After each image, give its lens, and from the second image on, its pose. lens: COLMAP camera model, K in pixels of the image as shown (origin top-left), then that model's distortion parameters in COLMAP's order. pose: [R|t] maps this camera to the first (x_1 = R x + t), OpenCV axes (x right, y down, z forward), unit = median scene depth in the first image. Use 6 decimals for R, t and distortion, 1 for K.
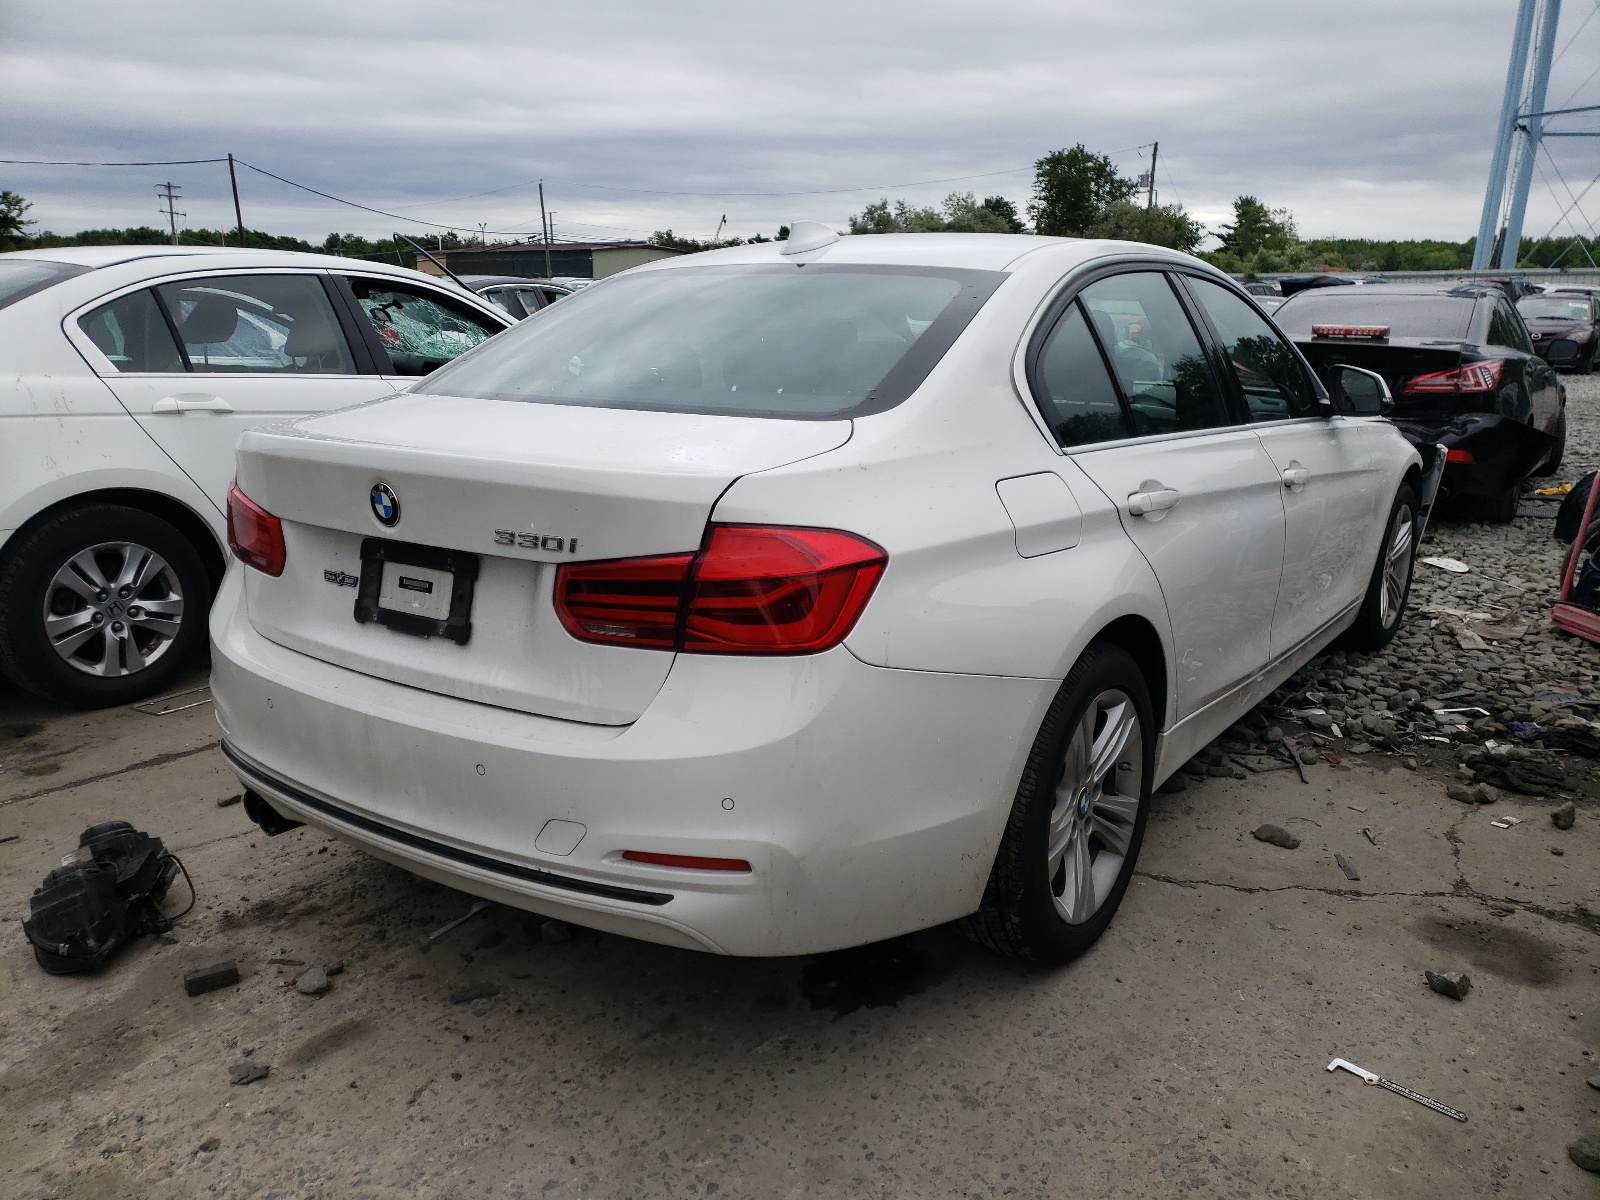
lens RADIAL K [[1220.3, 0, 801.8], [0, 1220.3, 597.5], [0, 0, 1]] dist [-0.001955, -0.011801]
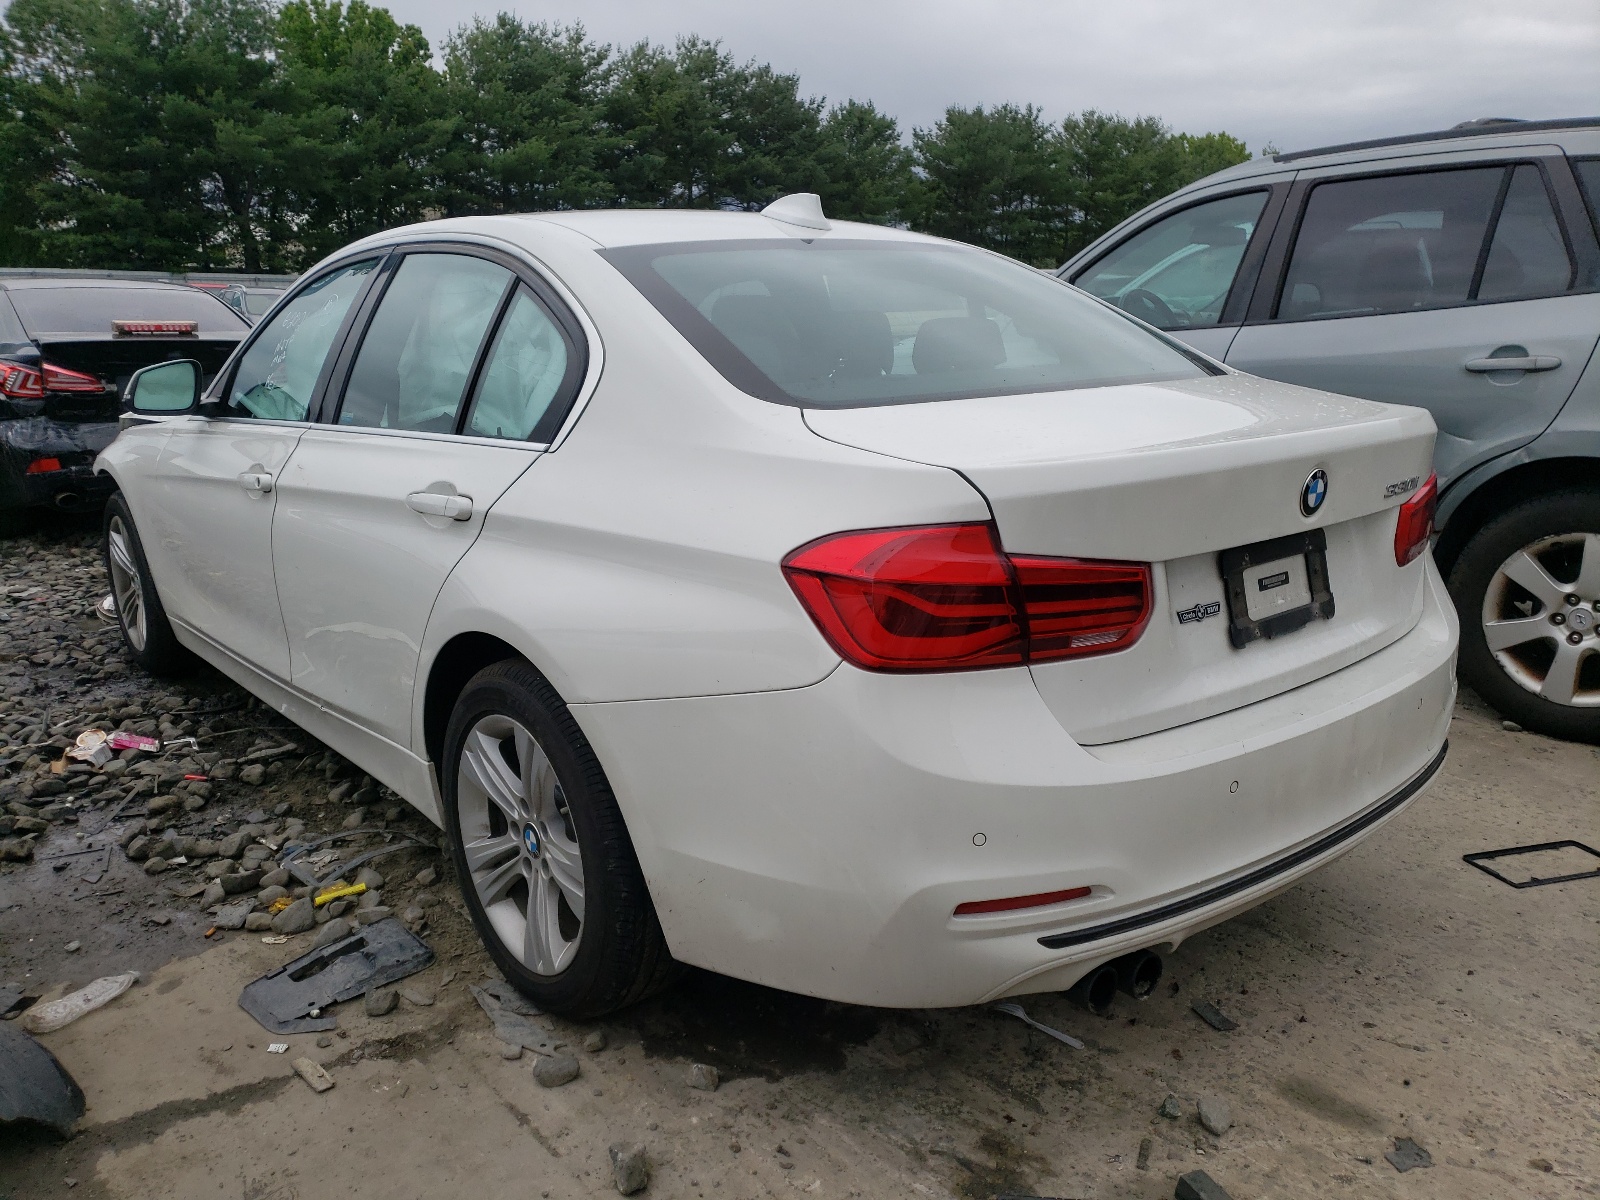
lens RADIAL K [[1220.3, 0, 801.3], [0, 1220.3, 602.9], [0, 0, 1]] dist [-0.001955, -0.011801]
pose [[0.276095, -0.234363, 0.932119, -1.214045], [0.231672, 0.957448, 0.172110, -0.224121], [-0.932791, 0.168427, 0.318642, 0.993936]]
